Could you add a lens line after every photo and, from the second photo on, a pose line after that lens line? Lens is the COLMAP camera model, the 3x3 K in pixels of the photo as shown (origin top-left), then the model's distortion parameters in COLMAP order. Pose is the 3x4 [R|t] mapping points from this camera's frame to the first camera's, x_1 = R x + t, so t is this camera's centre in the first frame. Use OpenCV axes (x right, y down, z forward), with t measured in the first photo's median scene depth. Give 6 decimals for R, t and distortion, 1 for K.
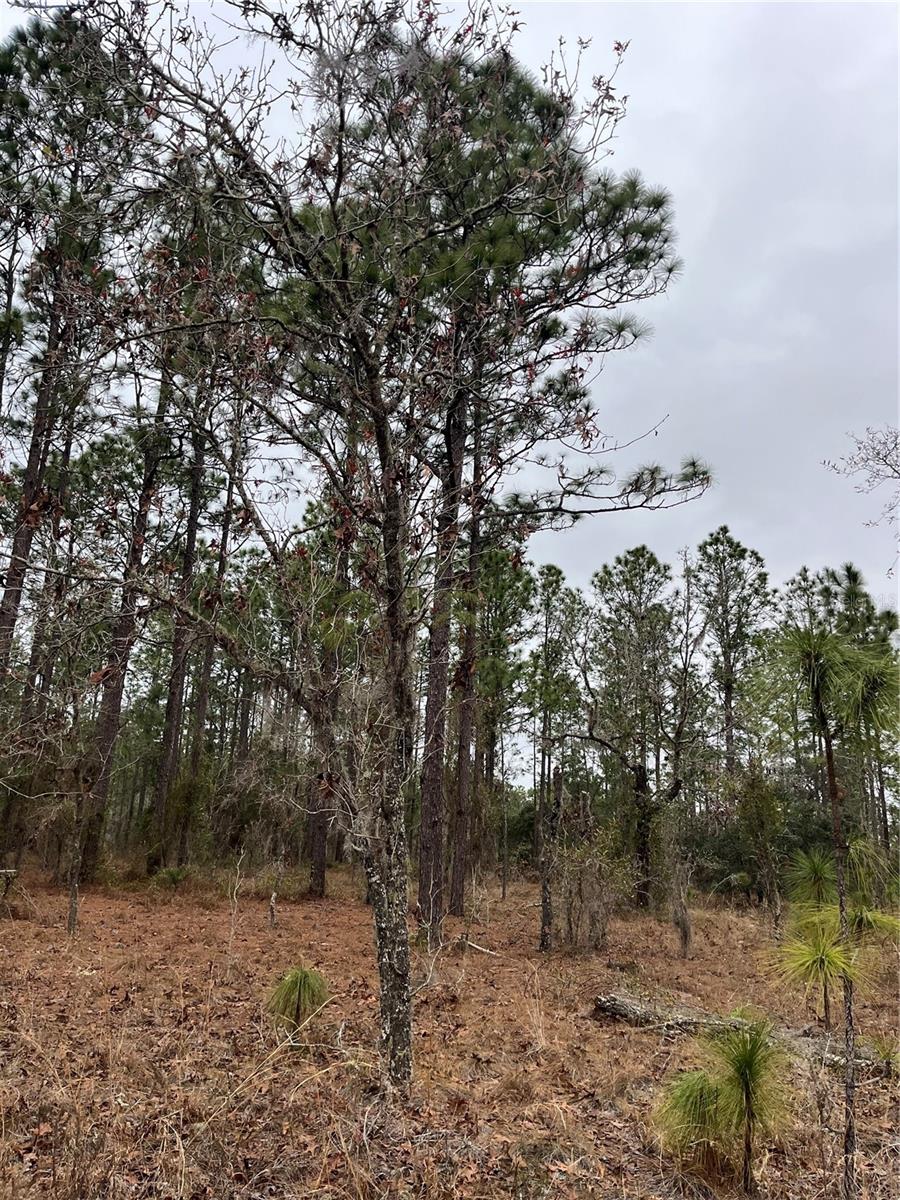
lens RADIAL K [[916.2, 0, 450.0], [0, 916.2, 600.0], [0, 0, 1]] dist [0.054431, -0.047221]
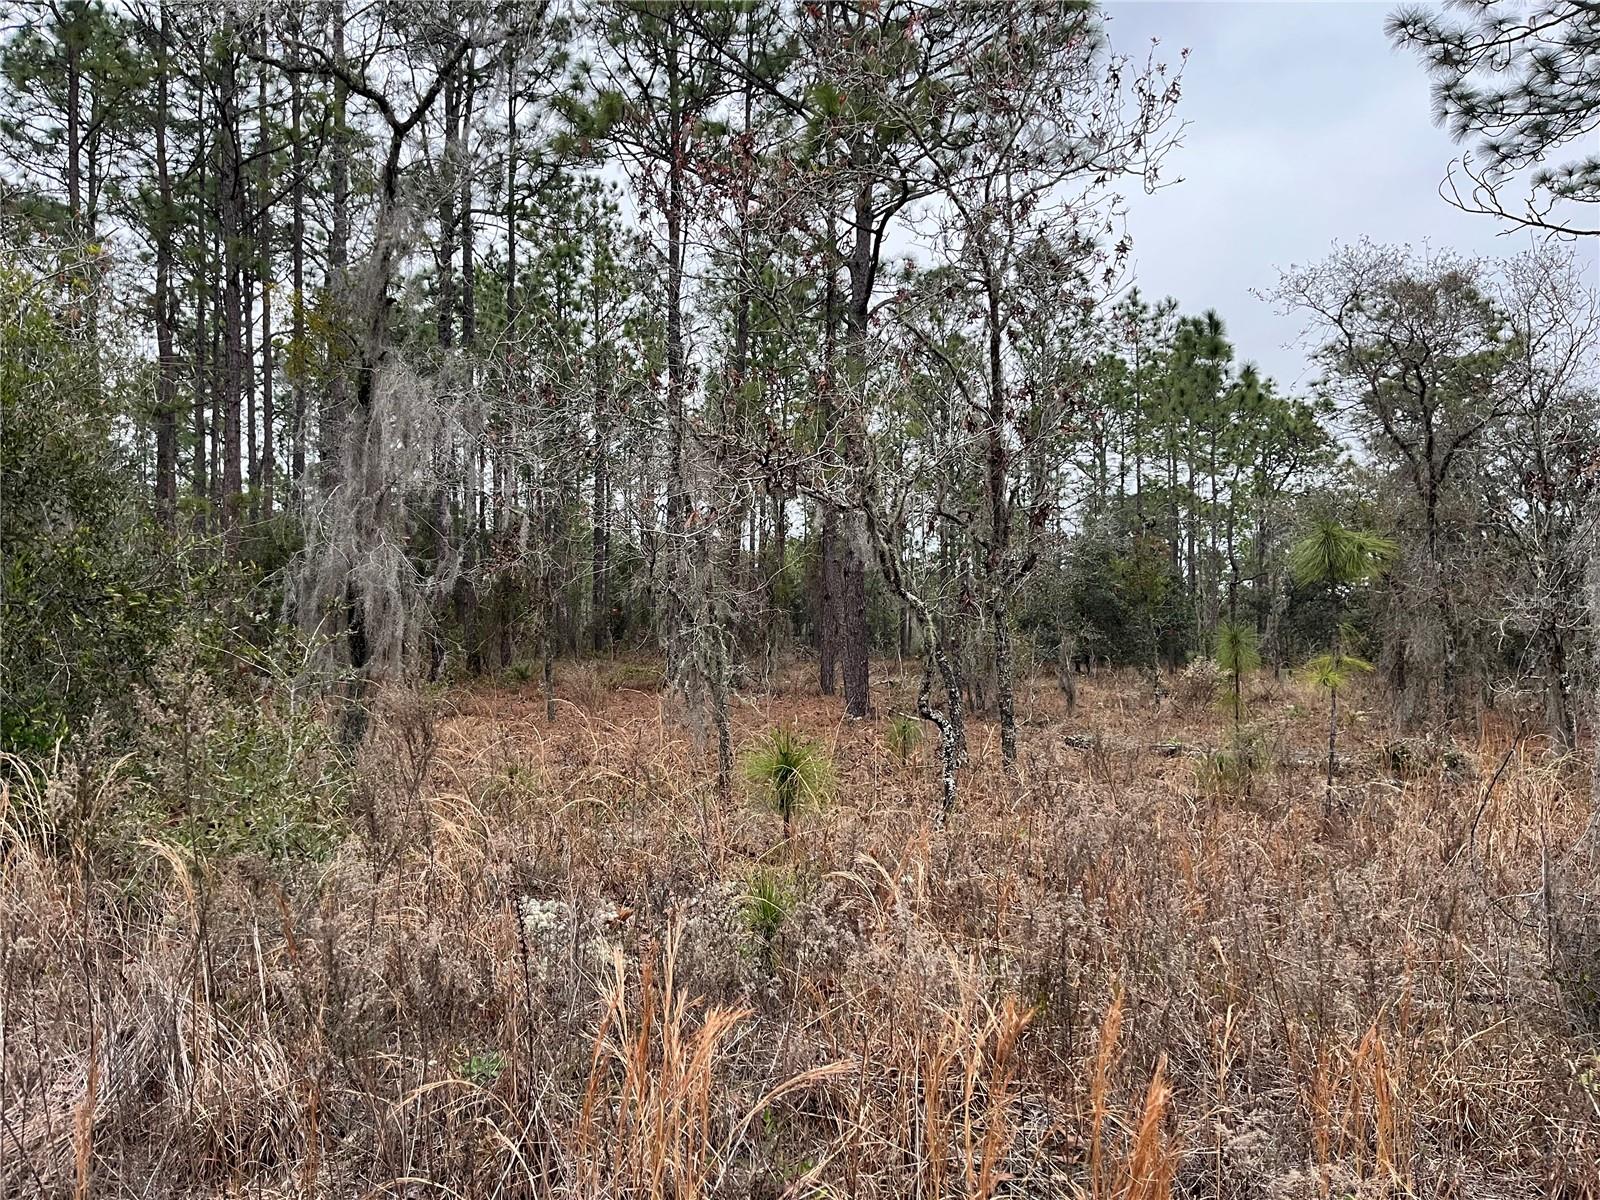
lens RADIAL K [[1221.5, 0, 800.0], [0, 1221.5, 600.0], [0, 0, 1]] dist [0.054431, -0.047221]
pose [[0.990190, -0.043390, 0.132820, -0.083148], [0.010268, 0.970589, 0.240524, -0.034277], [-0.139350, -0.236801, 0.961513, -0.107884]]
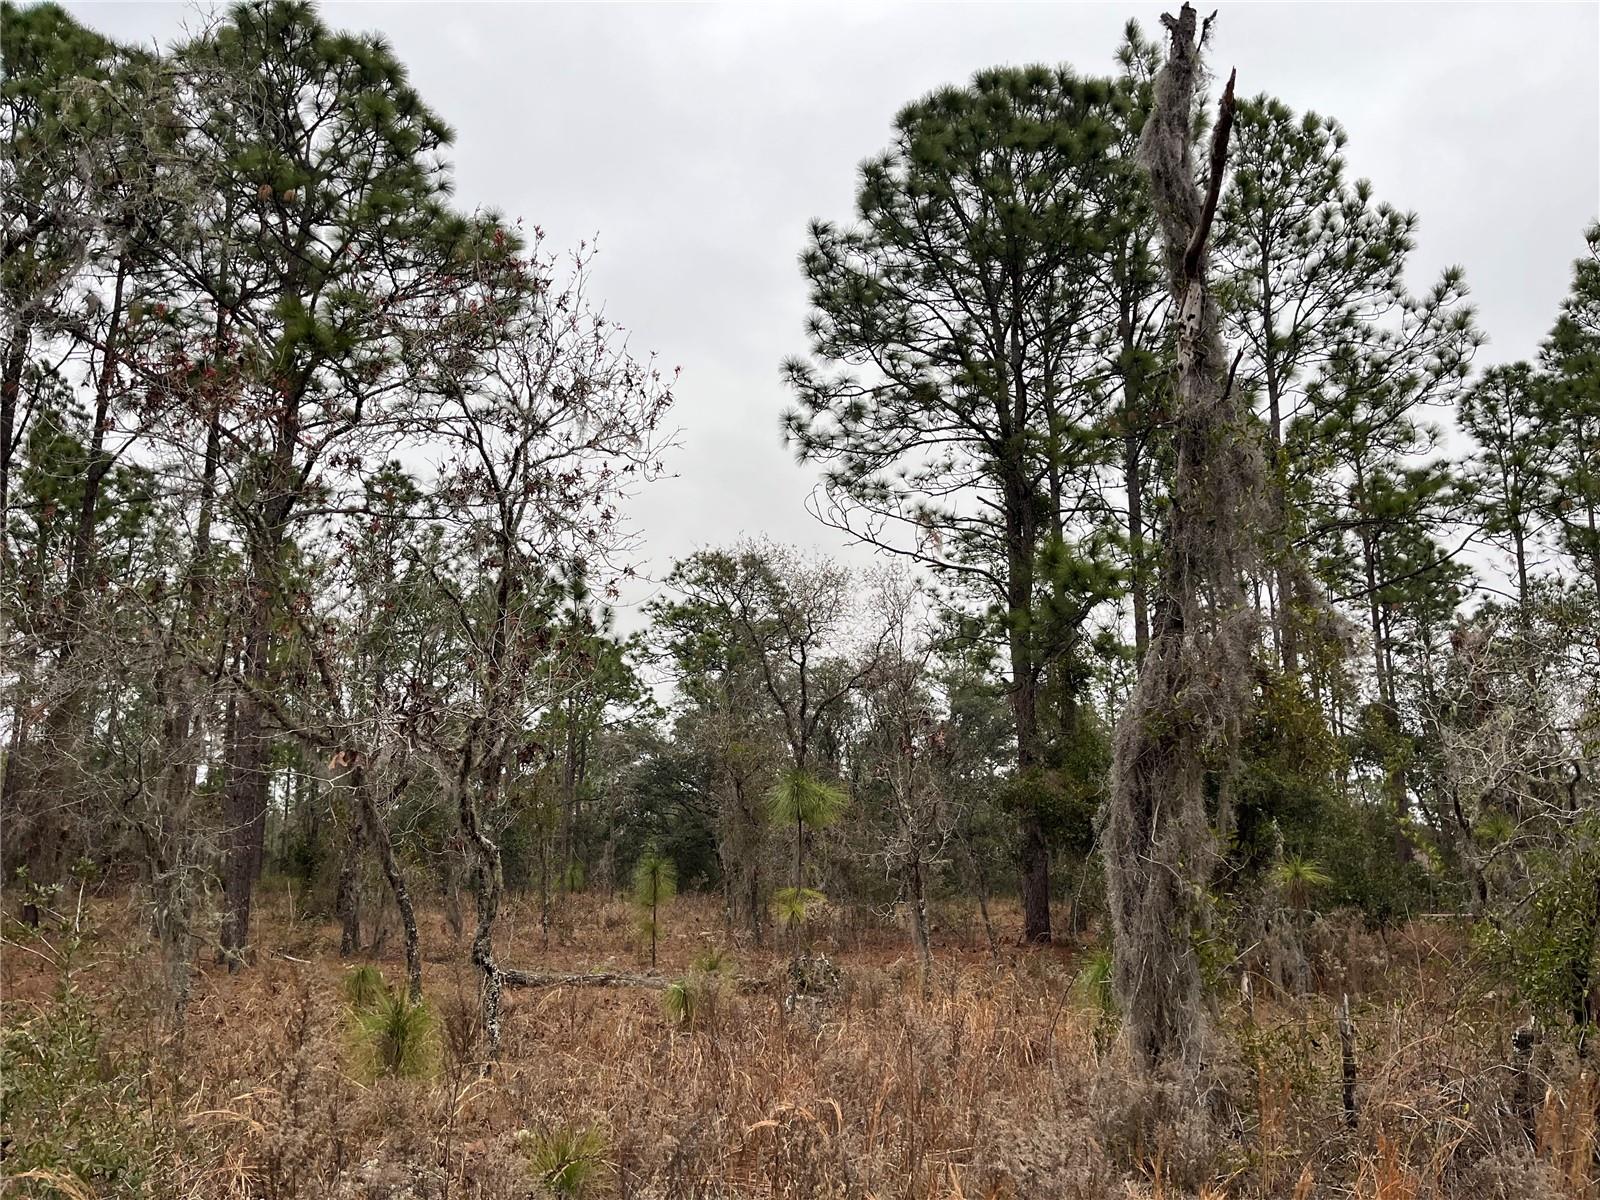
lens RADIAL K [[1212.1, 0, 816.0], [0, 1212.1, 608.5], [0, 0, 1]] dist [0.049848, -0.007809]
pose [[0.755787, 0.083383, 0.649487, -0.126726], [-0.137953, 0.989874, 0.033449, -0.038659], [-0.640121, -0.114879, 0.759637, -0.103553]]
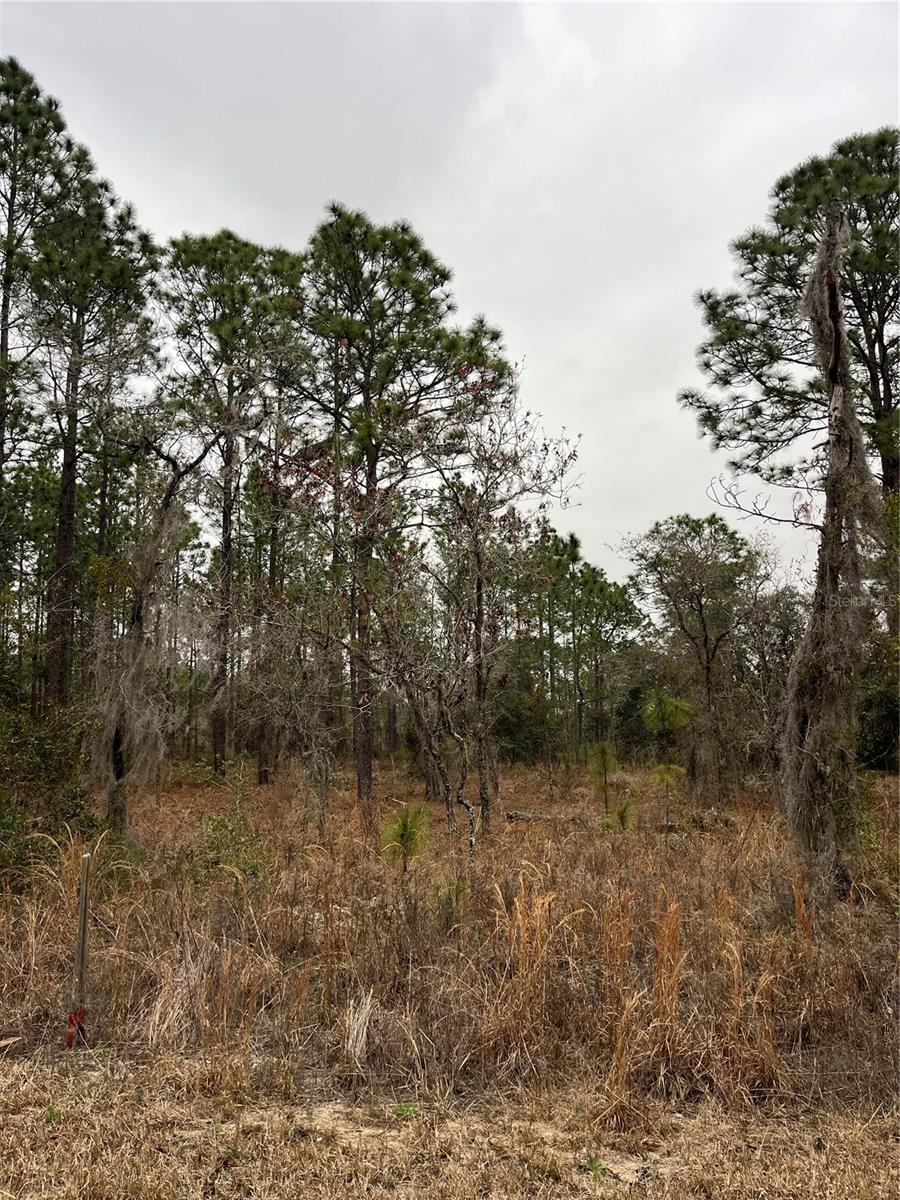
lens RADIAL K [[916.3, 0, 454.7], [0, 916.3, 619.9], [0, 0, 1]] dist [0.144480, -0.375304]
pose [[0.939880, -0.006917, 0.341435, -0.127870], [-0.043937, 0.989036, 0.140985, -0.057228], [-0.338667, -0.147511, 0.929272, -0.162718]]
